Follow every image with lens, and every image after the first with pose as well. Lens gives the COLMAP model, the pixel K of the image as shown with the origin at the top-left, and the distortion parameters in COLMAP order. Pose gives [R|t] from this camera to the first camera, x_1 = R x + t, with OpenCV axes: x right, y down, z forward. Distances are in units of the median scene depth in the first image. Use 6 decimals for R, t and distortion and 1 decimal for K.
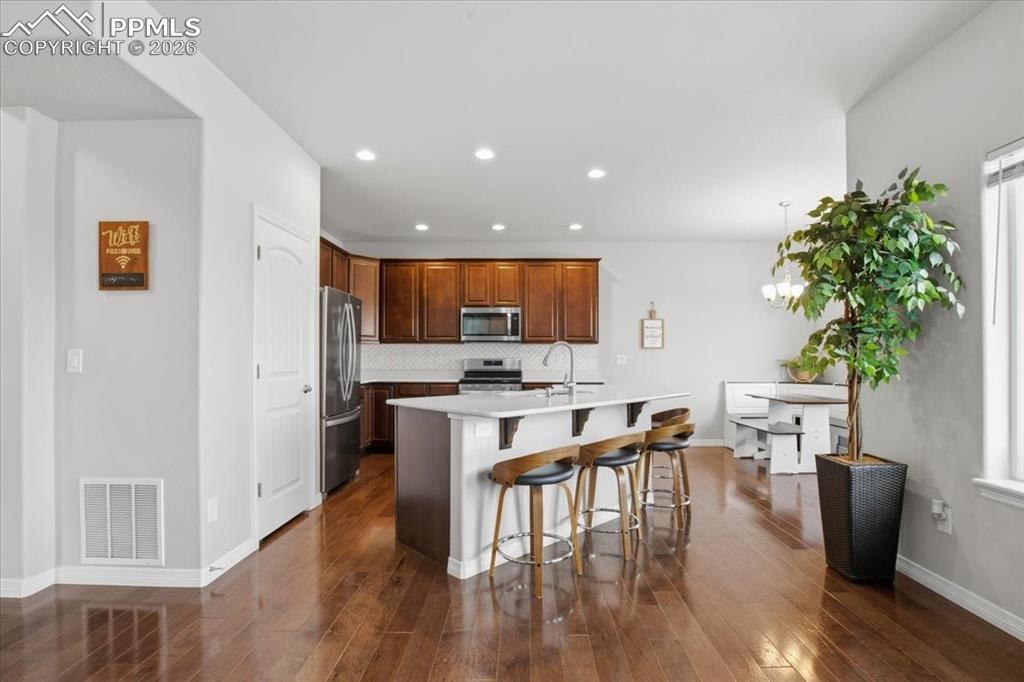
lens RADIAL K [[479.9, 0, 517.5], [0, 479.9, 355.6], [0, 0, 1]] dist [-0.027744, -0.000117]
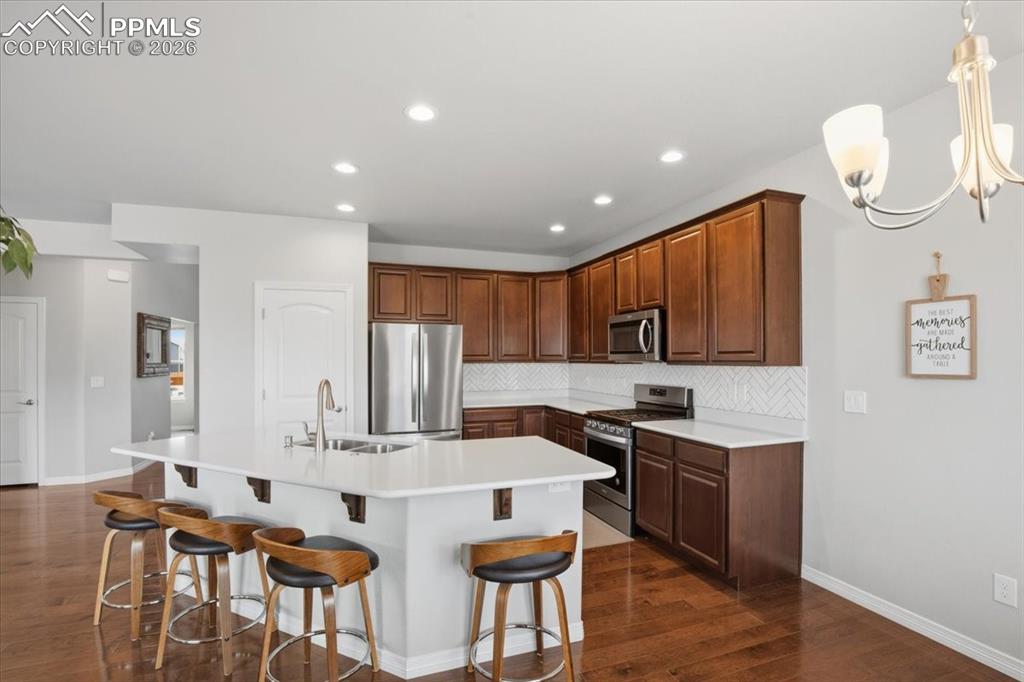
lens RADIAL K [[479.9, 0, 517.5], [0, 479.9, 355.6], [0, 0, 1]] dist [-0.027744, -0.000117]
pose [[0.343005, -0.009312, -0.939288, 0.532992], [0.007410, 0.999947, -0.007207, -0.033469], [0.939305, -0.004488, 0.343055, 0.590249]]
